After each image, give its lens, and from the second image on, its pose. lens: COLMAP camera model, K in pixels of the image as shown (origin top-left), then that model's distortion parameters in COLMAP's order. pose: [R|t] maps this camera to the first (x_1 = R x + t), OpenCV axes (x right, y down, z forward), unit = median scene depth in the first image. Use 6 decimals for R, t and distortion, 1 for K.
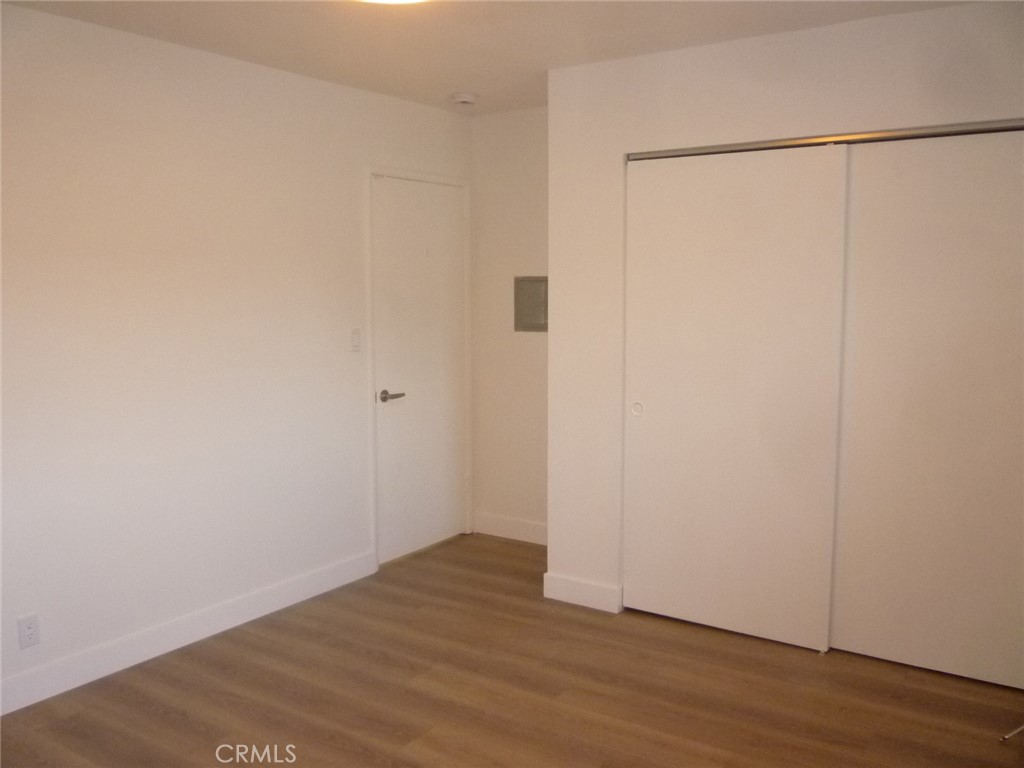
lens RADIAL K [[883.8, 0, 512.0], [0, 883.8, 384.0], [0, 0, 1]] dist [-0.038708, 0.019843]
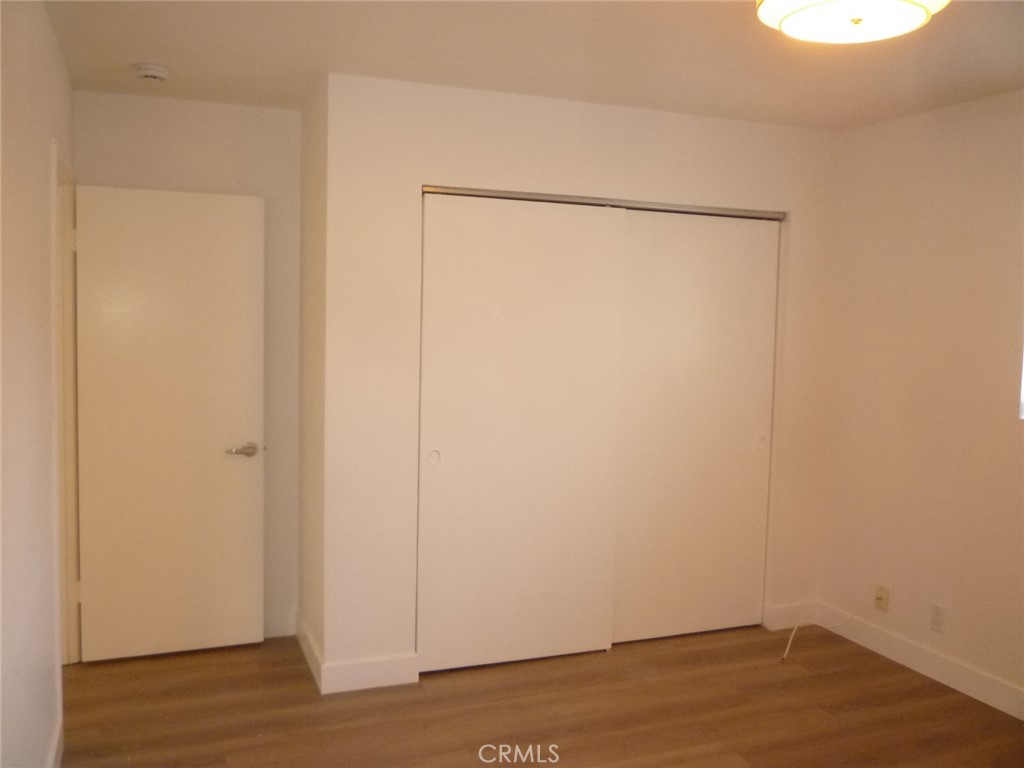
lens RADIAL K [[883.8, 0, 512.0], [0, 883.8, 384.0], [0, 0, 1]] dist [-0.038708, 0.019843]
pose [[0.566536, -0.041212, 0.823006, -0.627772], [0.074195, 0.997243, -0.001137, -0.044399], [-0.820690, 0.061708, 0.568032, 0.424275]]
